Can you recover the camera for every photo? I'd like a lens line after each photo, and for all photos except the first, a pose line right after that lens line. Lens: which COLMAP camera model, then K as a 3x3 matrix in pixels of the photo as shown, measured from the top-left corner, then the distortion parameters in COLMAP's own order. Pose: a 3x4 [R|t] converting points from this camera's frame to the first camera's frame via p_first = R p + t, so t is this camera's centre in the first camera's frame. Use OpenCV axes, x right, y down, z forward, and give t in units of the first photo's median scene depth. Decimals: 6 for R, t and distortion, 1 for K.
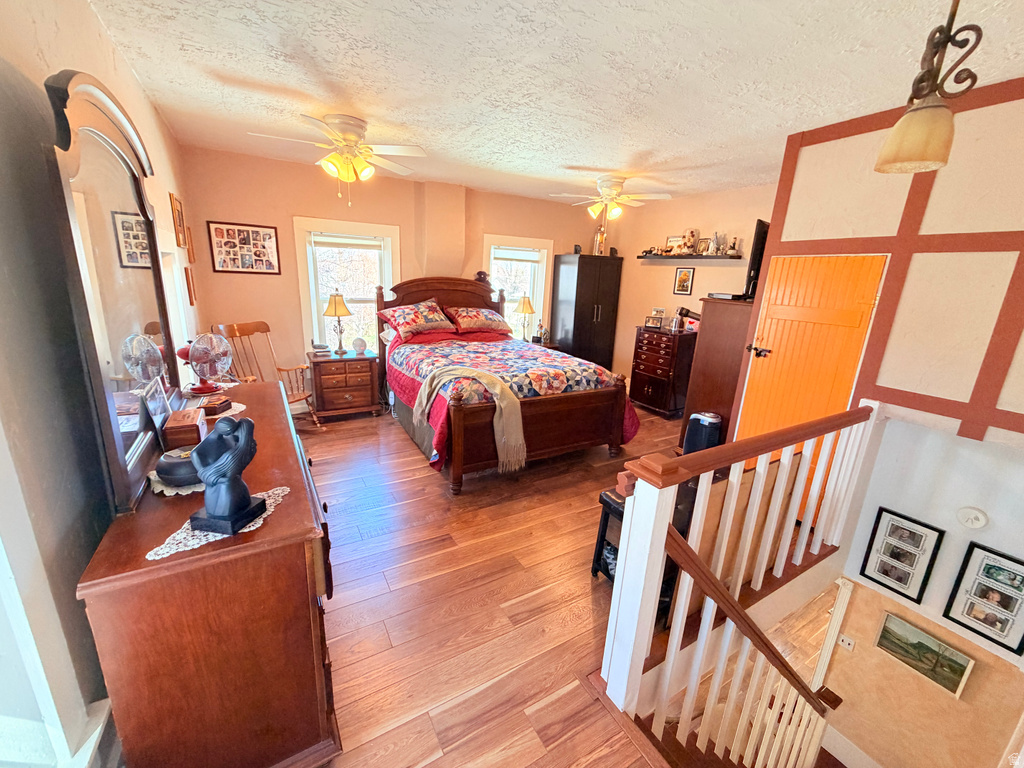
lens RADIAL K [[407.2, 0, 509.4], [0, 407.2, 384.6], [0, 0, 1]] dist [0.001915, -0.000001]
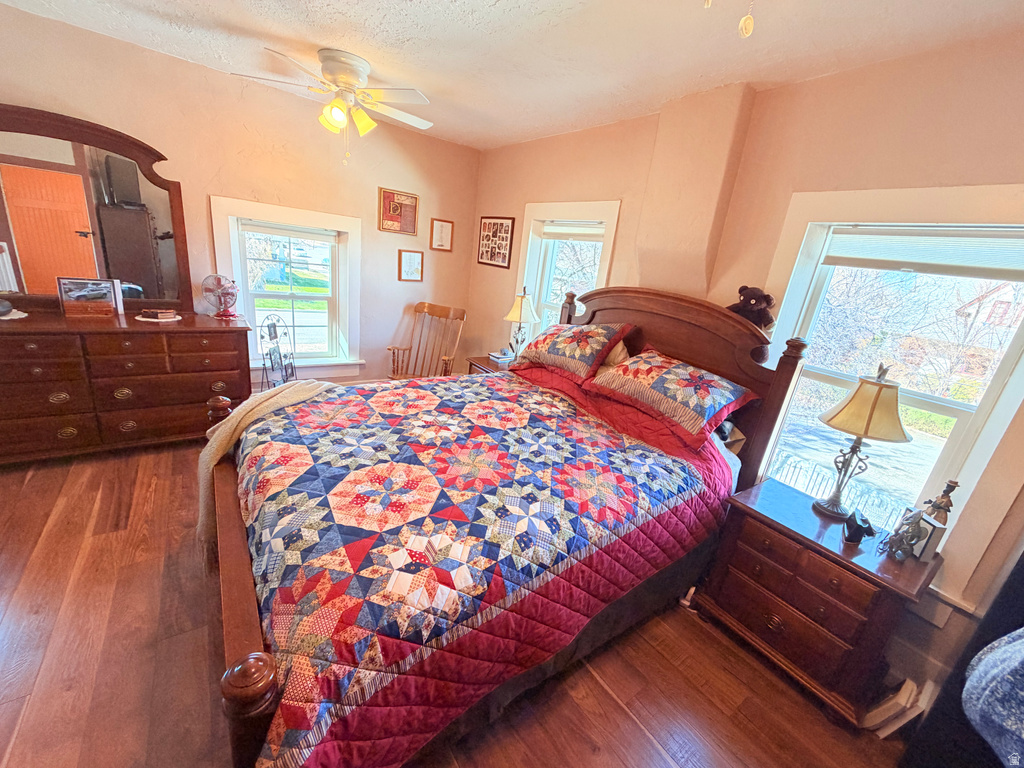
lens RADIAL K [[407.2, 0, 509.4], [0, 407.2, 384.6], [0, 0, 1]] dist [0.001915, -0.000001]
pose [[0.100352, 0.275906, -0.955932, 0.389277], [-0.375042, 0.900400, 0.220507, -0.227488], [0.921560, 0.336386, 0.193833, 0.872428]]
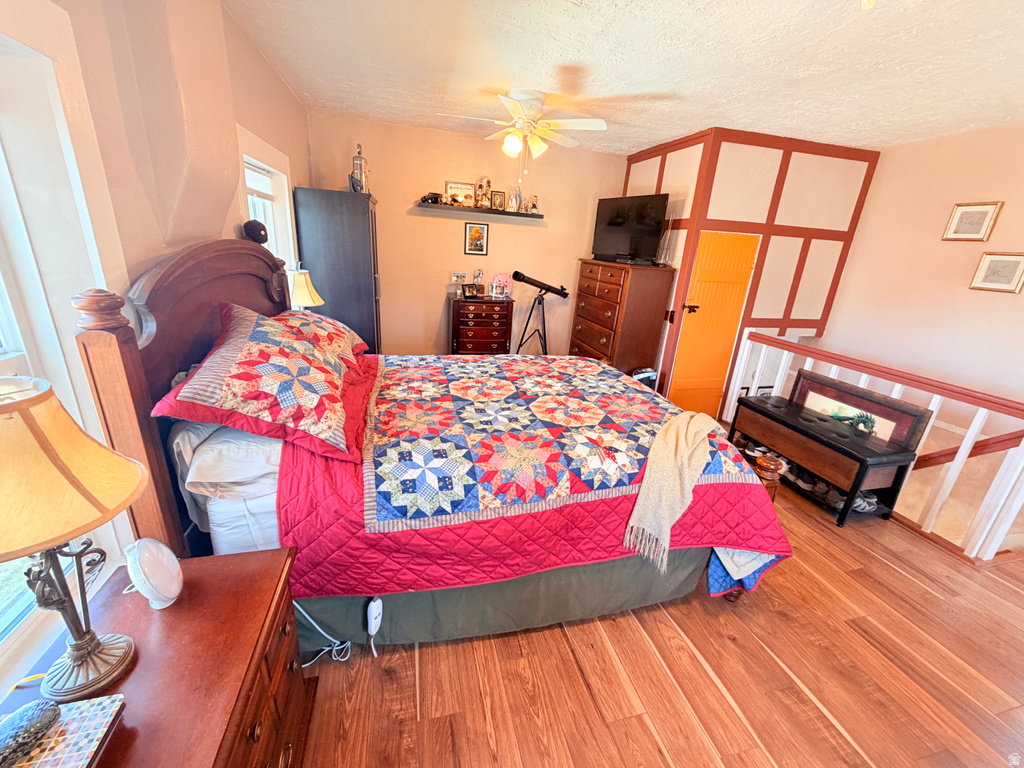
lens RADIAL K [[407.2, 0, 509.4], [0, 407.2, 384.6], [0, 0, 1]] dist [0.001915, -0.000001]
pose [[0.279727, -0.339458, 0.898065, -0.501507], [0.202112, 0.935266, 0.290566, -0.228282], [-0.938565, 0.100231, 0.330228, 0.765424]]
